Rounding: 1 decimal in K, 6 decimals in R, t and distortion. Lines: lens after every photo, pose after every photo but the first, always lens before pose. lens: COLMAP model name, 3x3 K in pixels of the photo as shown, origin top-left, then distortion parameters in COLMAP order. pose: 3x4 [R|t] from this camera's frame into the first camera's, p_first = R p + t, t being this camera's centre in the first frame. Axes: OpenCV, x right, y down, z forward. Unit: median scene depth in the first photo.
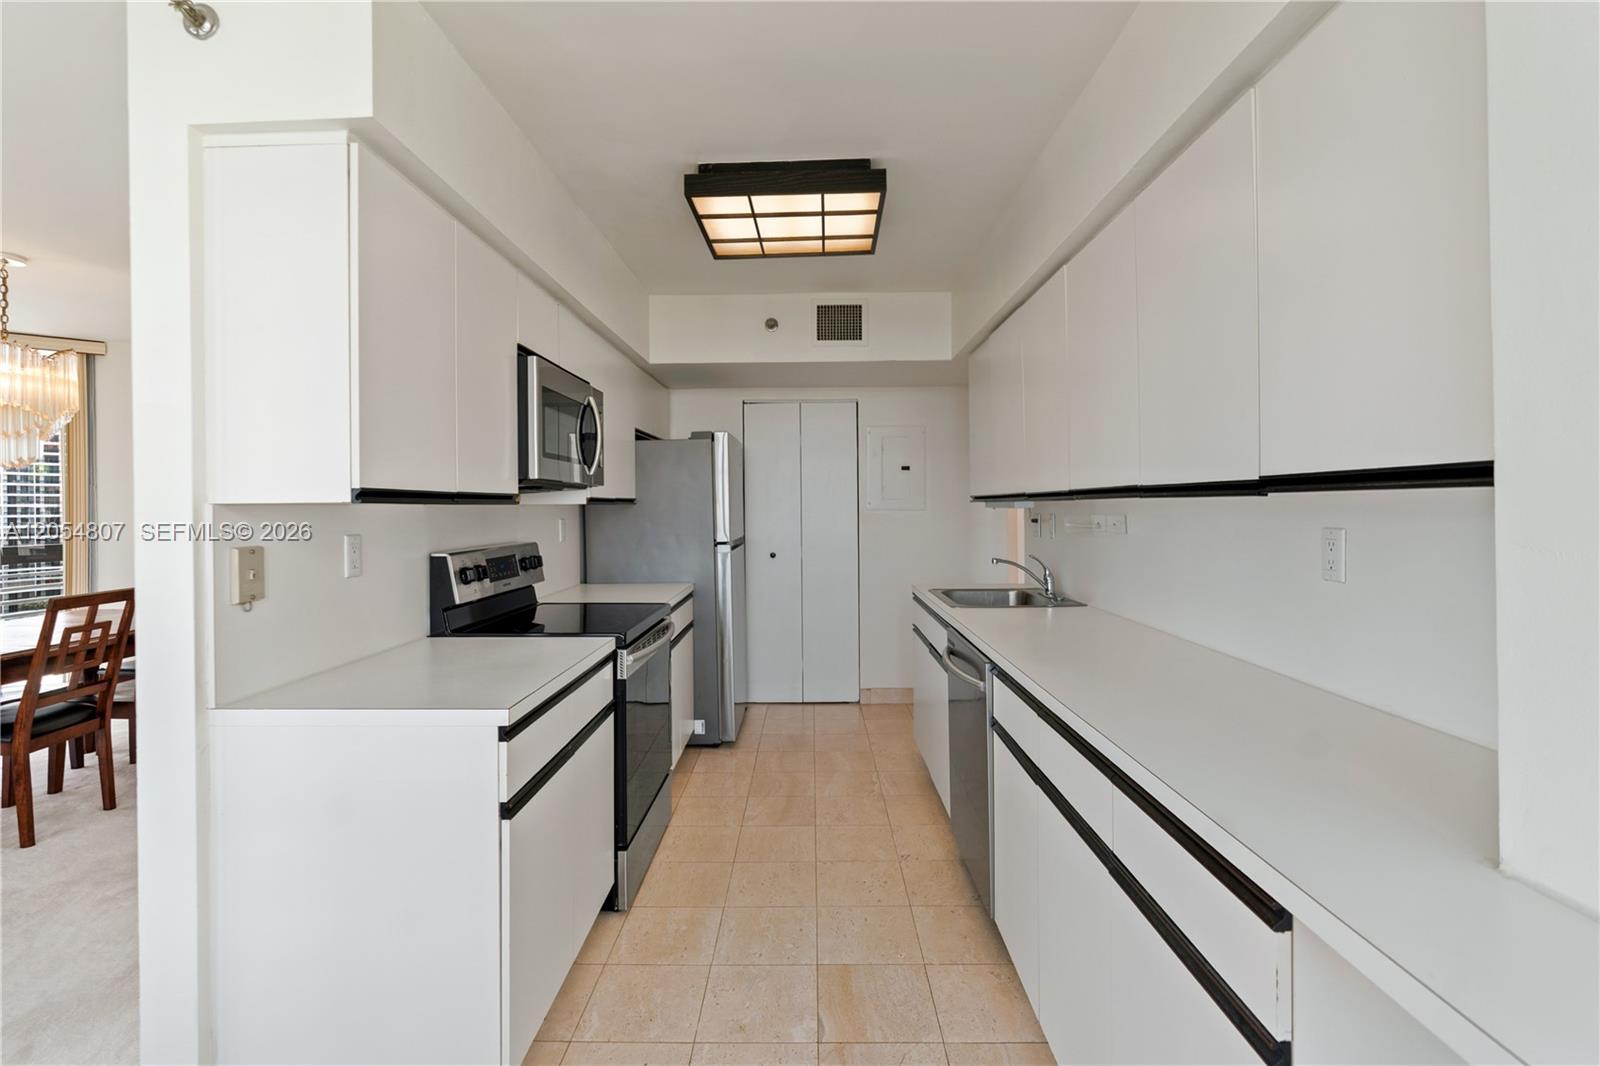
lens RADIAL K [[737.9, 0, 800.8], [0, 737.9, 509.6], [0, 0, 1]] dist [-0.008620, 0.000558]
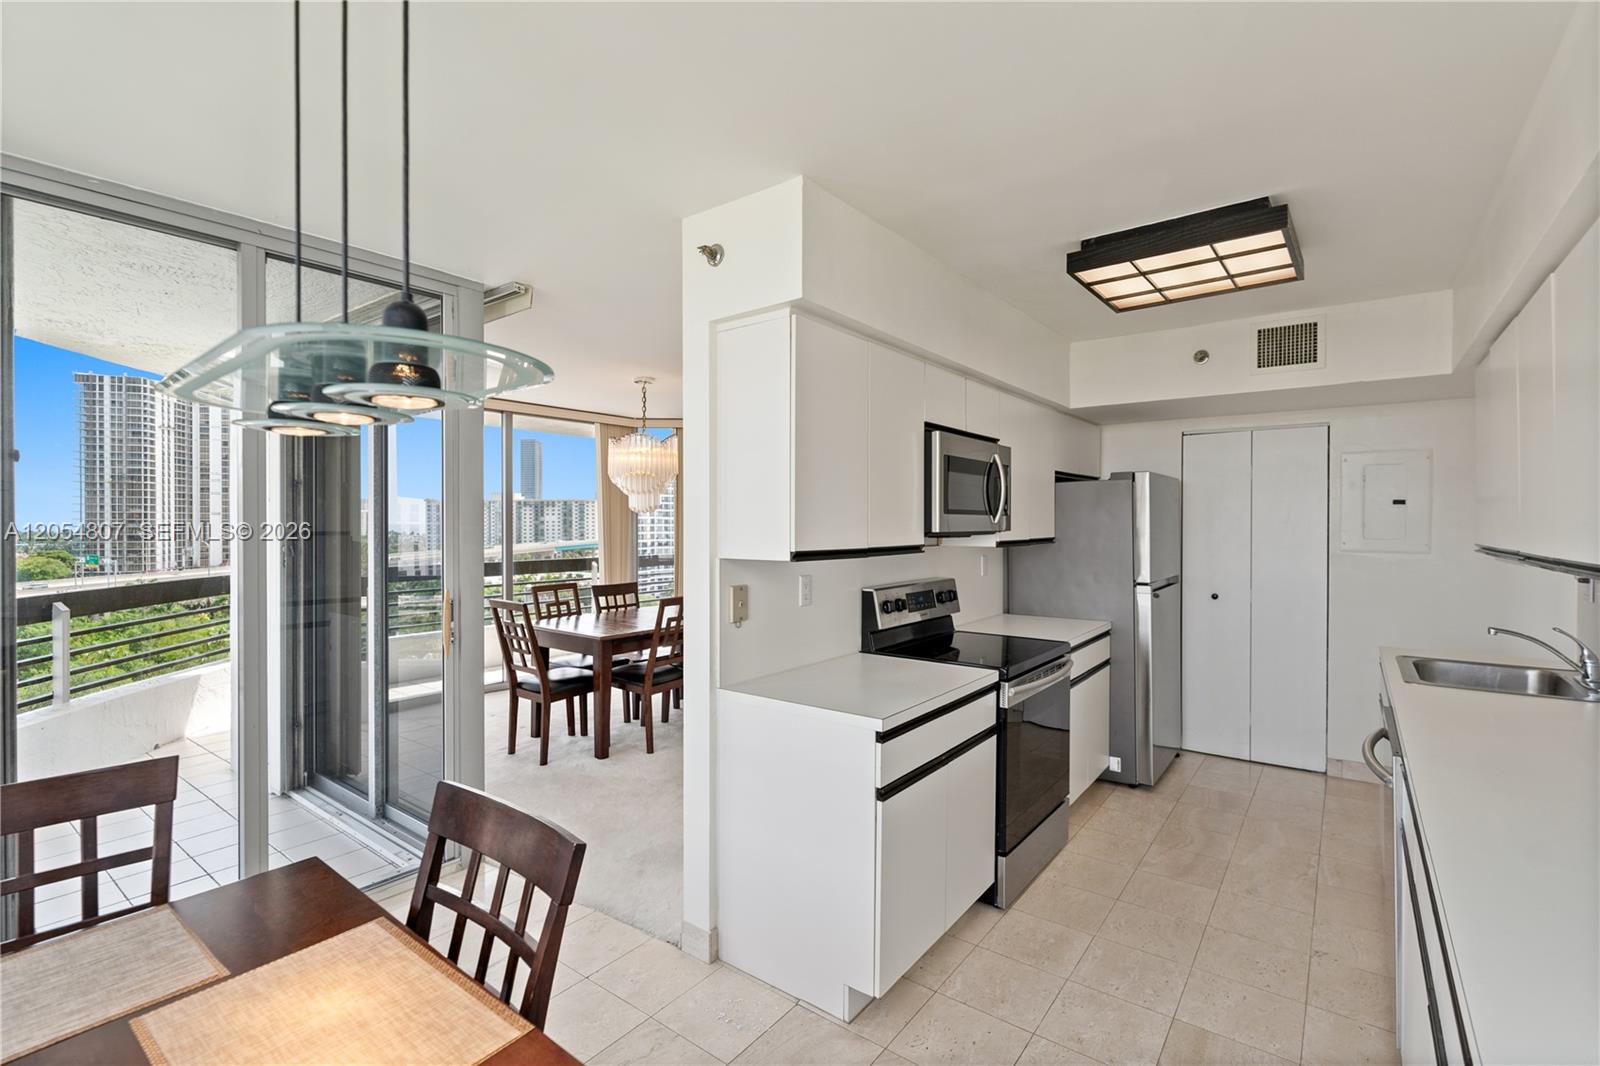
lens RADIAL K [[734.9, 0, 802.1], [0, 734.9, 528.0], [0, 0, 1]] dist [-0.005648, 0.000906]
pose [[0.805933, 0.013819, -0.591845, 0.142275], [-0.009255, 0.999899, 0.010744, -0.047830], [0.591934, -0.003181, 0.805980, -0.086771]]
